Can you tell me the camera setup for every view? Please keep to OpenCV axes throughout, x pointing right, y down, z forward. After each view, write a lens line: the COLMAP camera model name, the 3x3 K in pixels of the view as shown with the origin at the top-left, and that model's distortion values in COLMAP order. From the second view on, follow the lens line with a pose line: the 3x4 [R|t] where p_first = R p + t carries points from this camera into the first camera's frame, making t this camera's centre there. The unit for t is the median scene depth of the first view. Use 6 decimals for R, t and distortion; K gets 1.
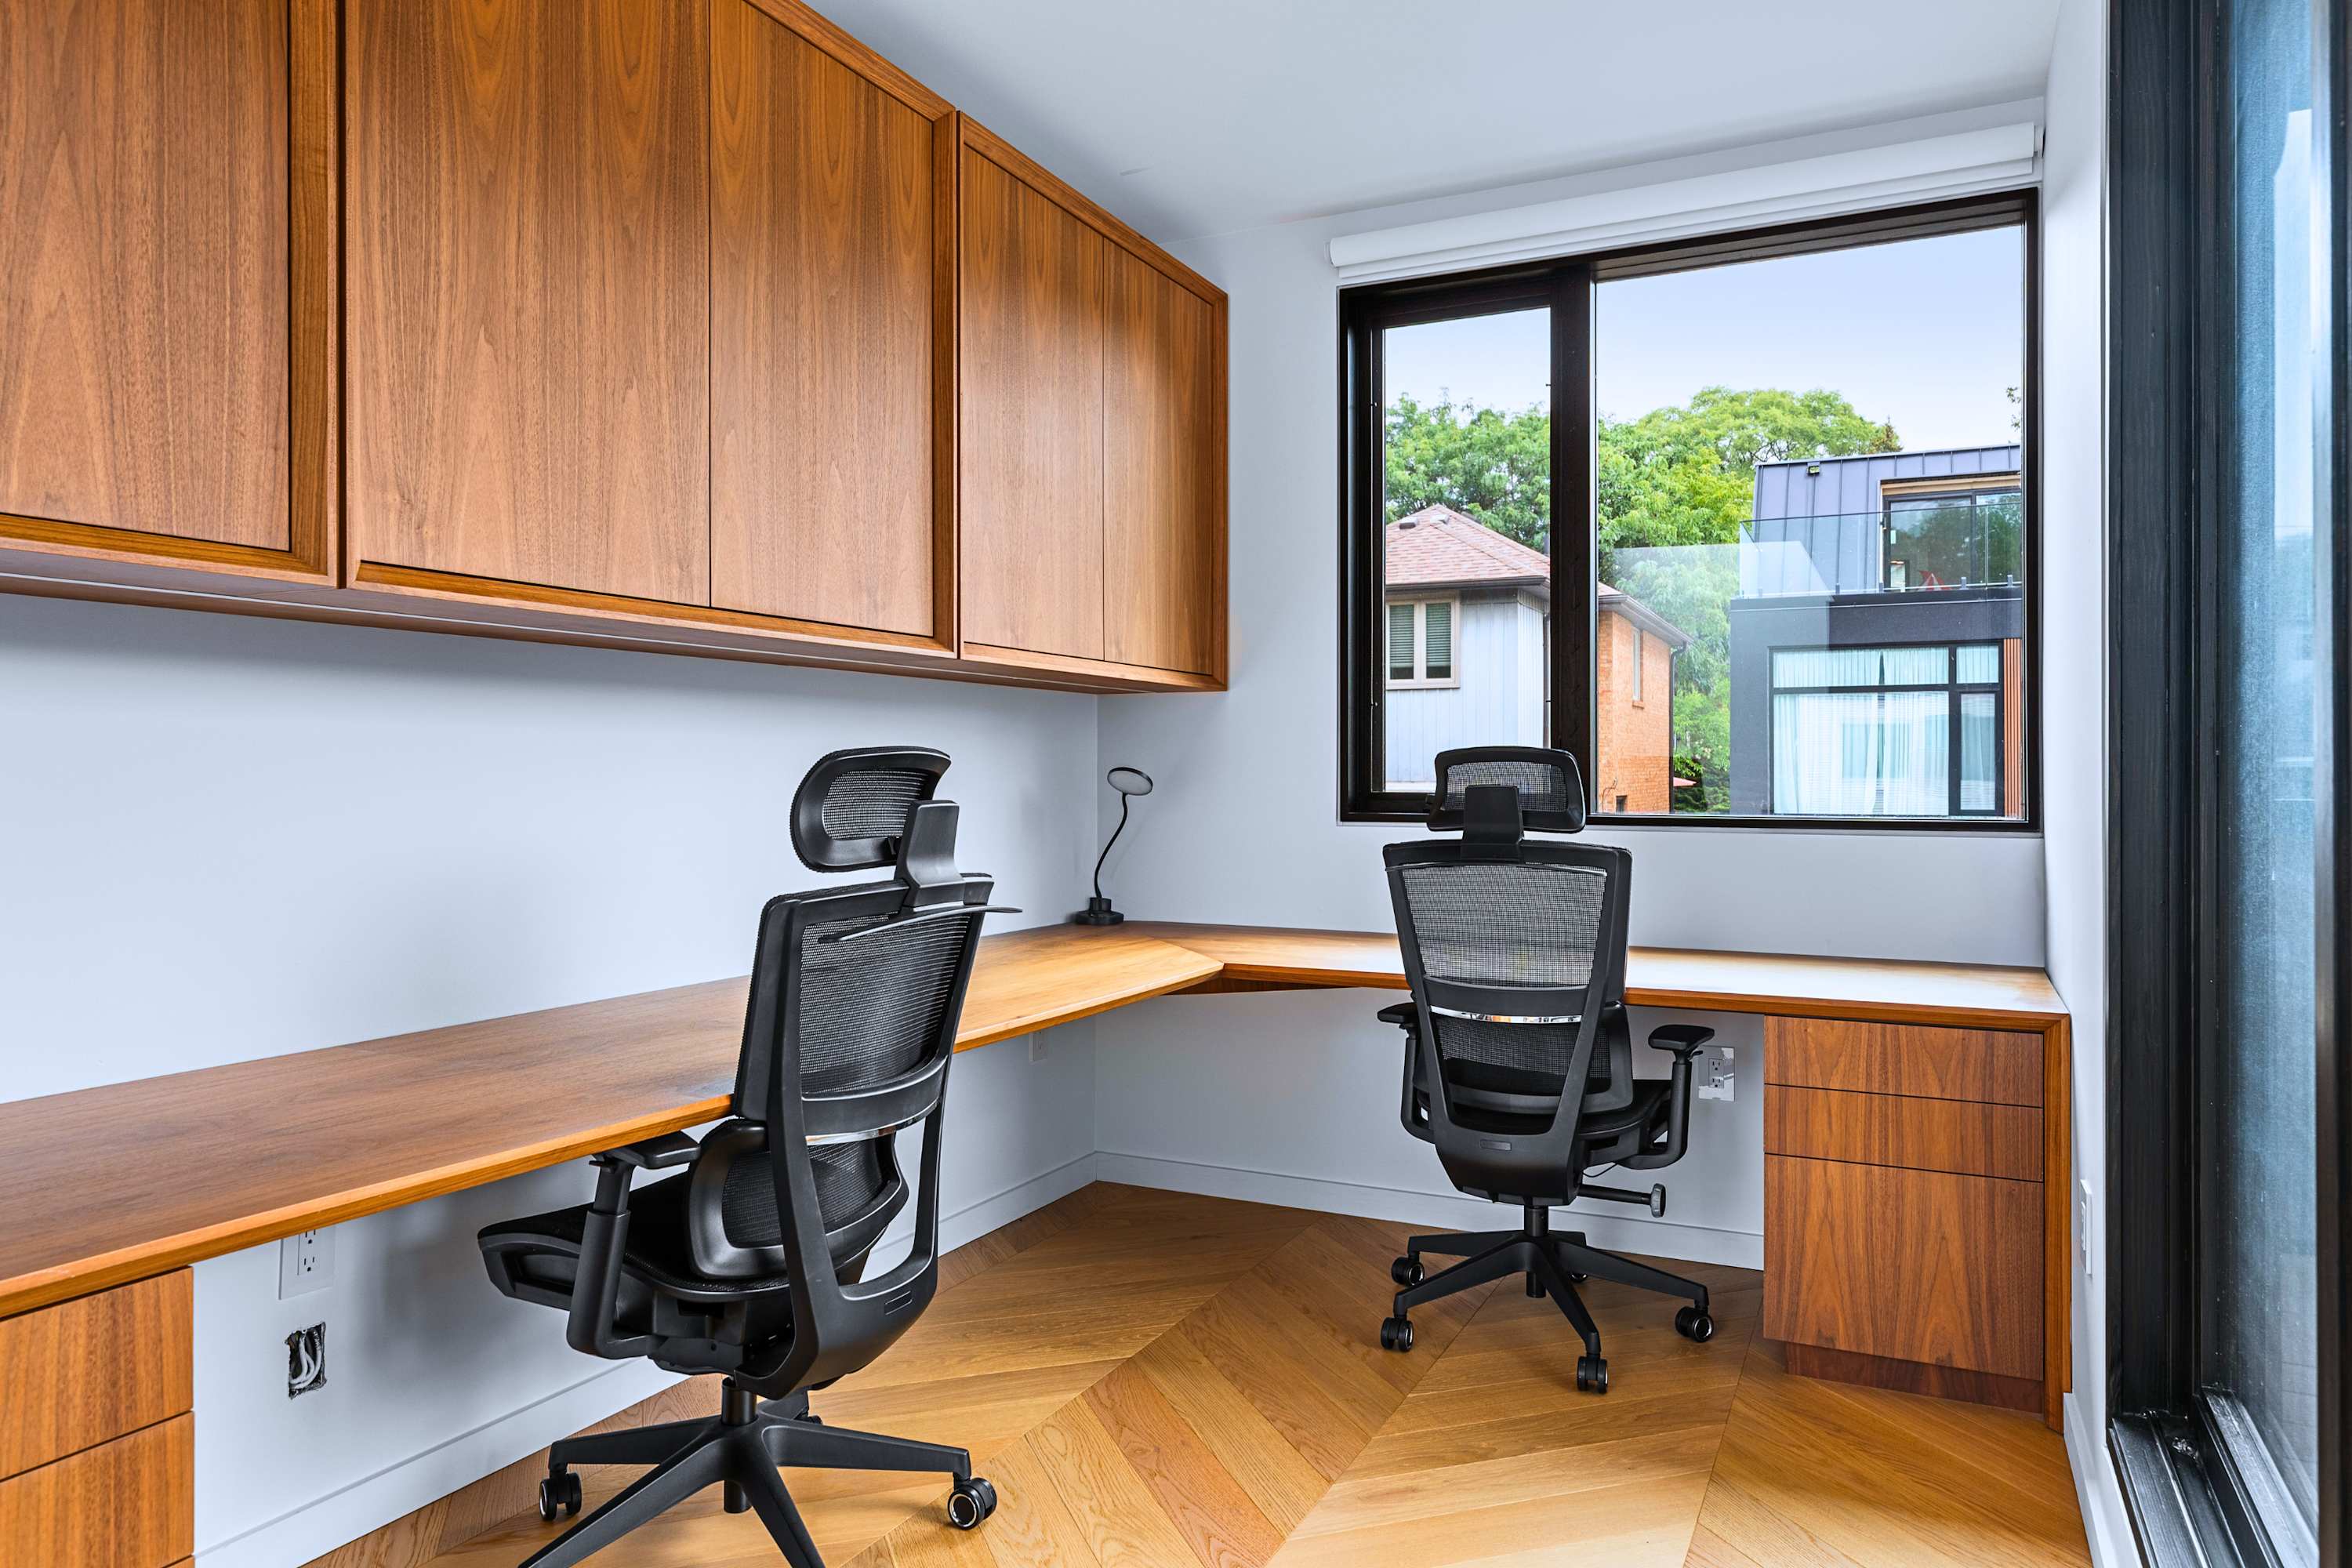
lens RADIAL K [[1503.2, 0, 1175.0], [0, 1503.2, 764.5], [0, 0, 1]] dist [0.002069, -0.001259]
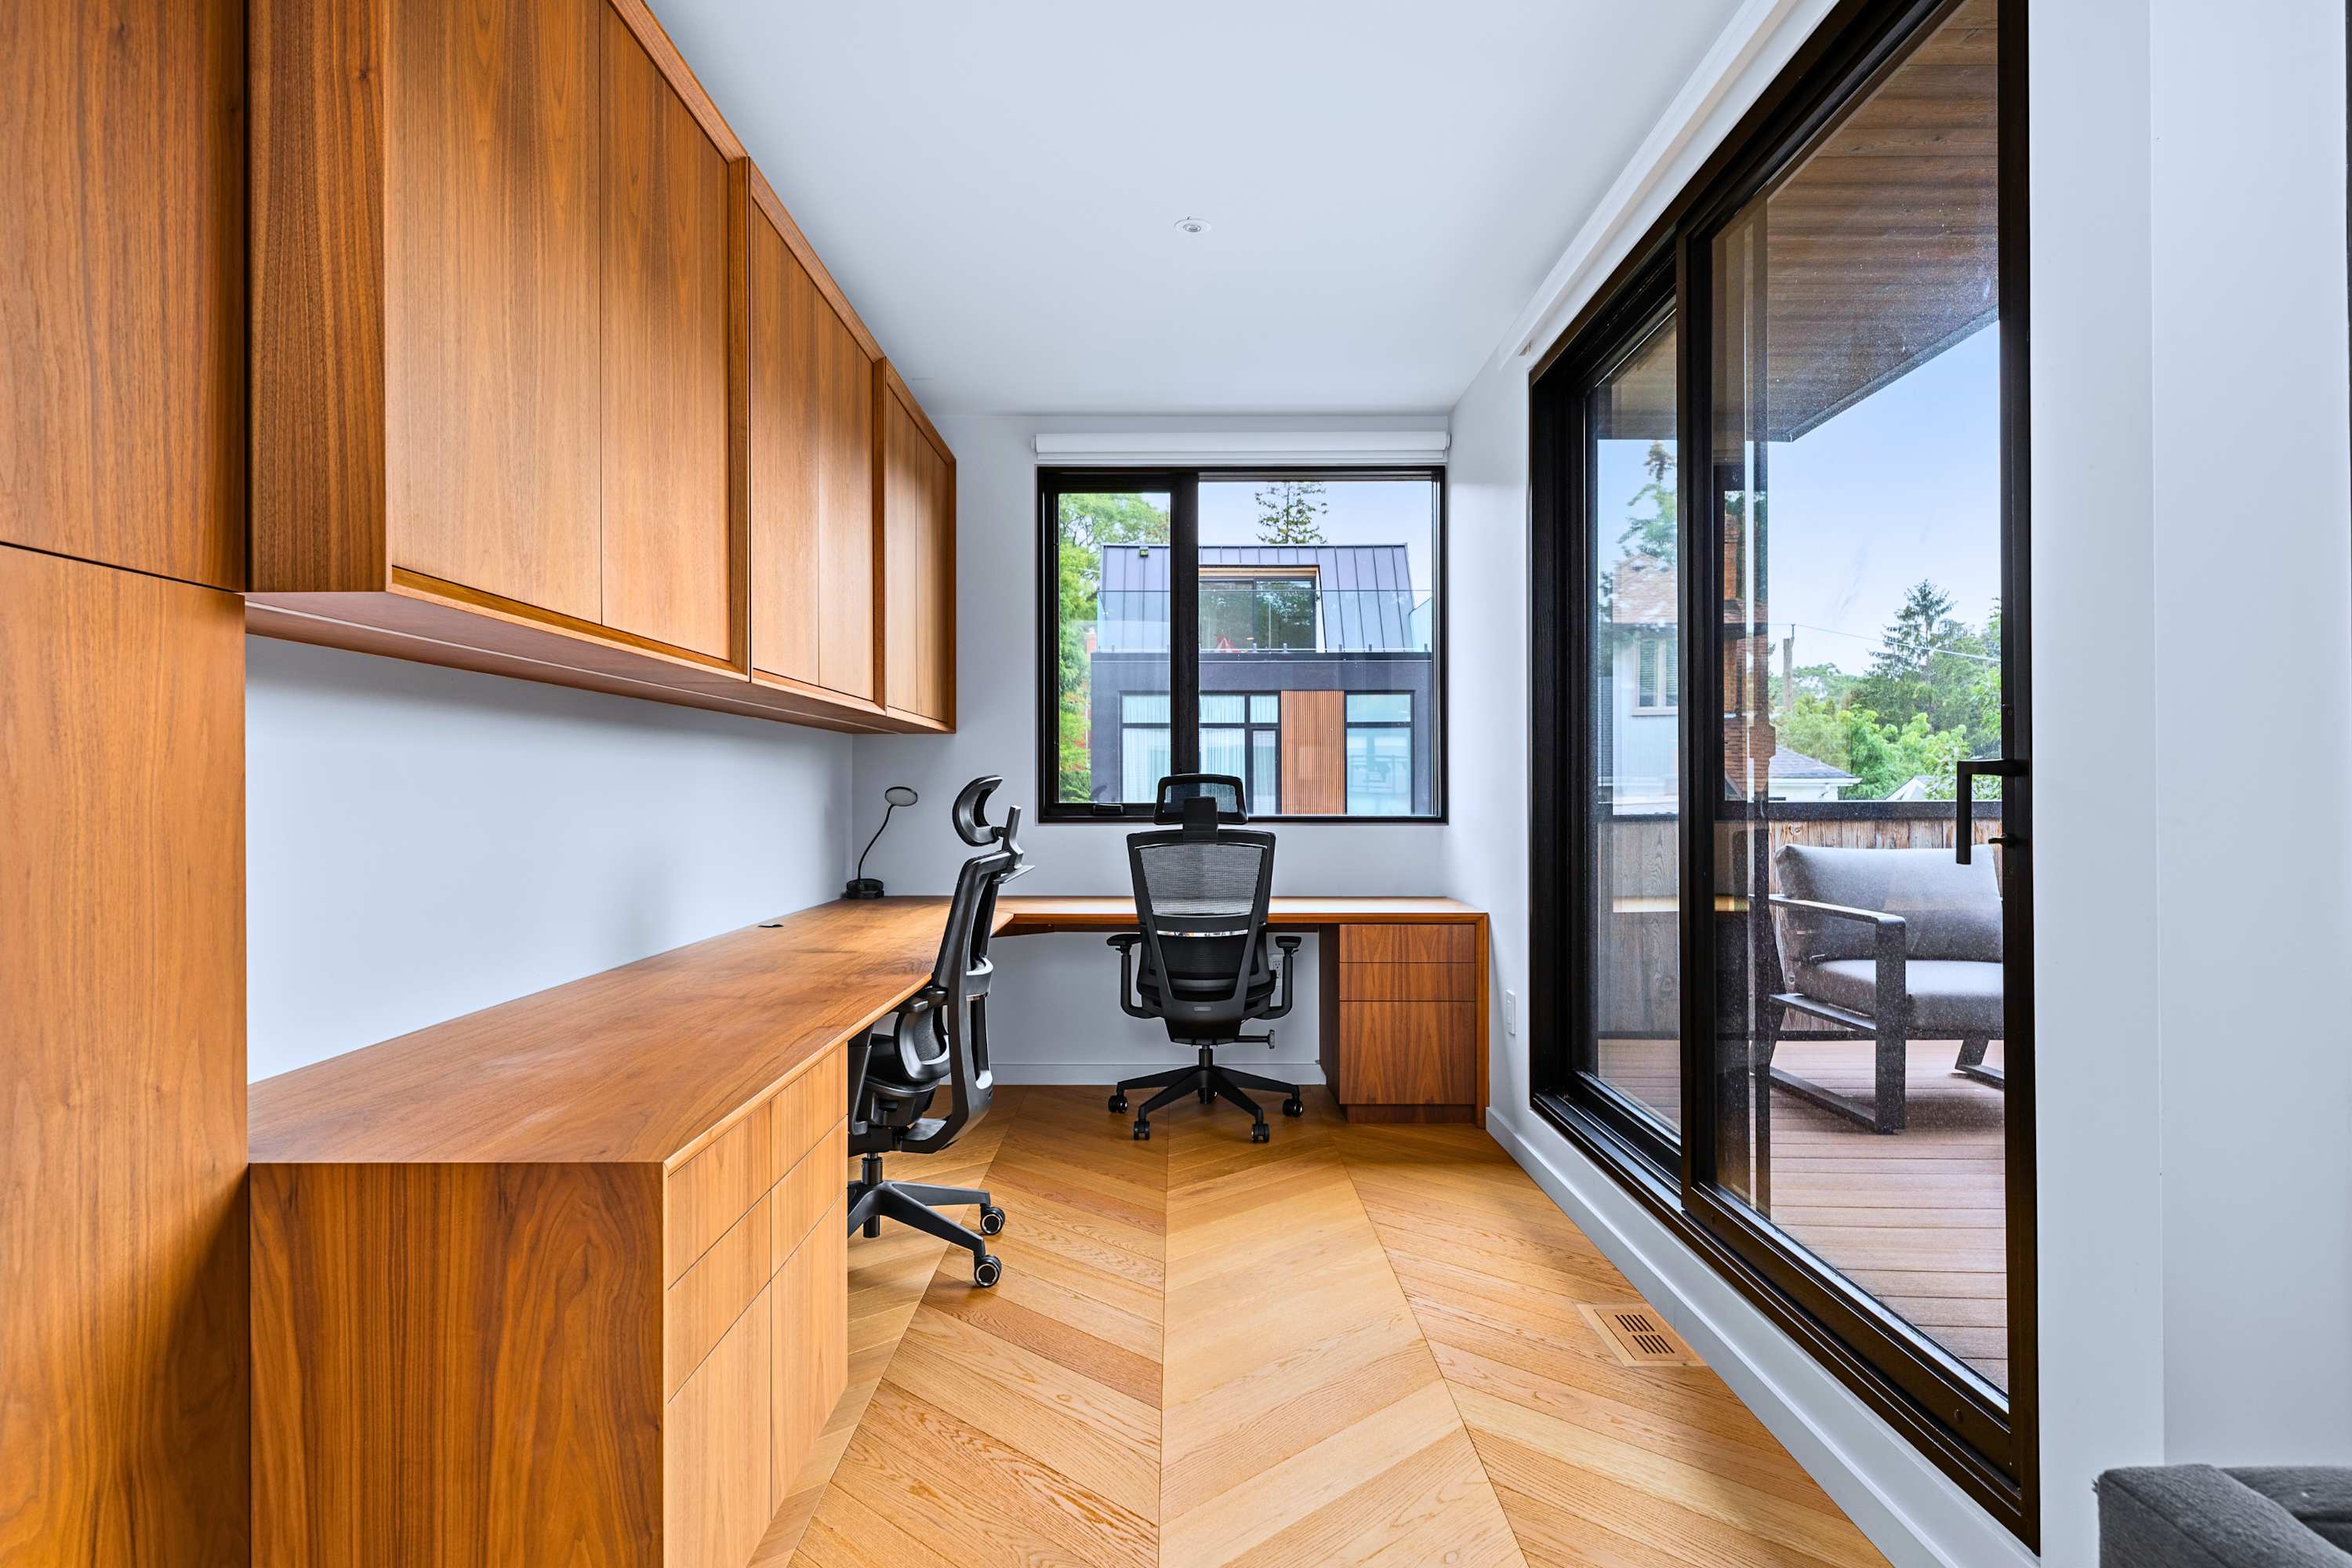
lens RADIAL K [[1362.5, 0, 1169.6], [0, 1362.5, 770.1], [0, 0, 1]] dist [0.000797, -0.000047]
pose [[0.899337, 0.006503, 0.437208, -0.486821], [-0.002579, 0.999951, -0.009567, -0.002345], [-0.437248, 0.007477, 0.899310, -0.365854]]
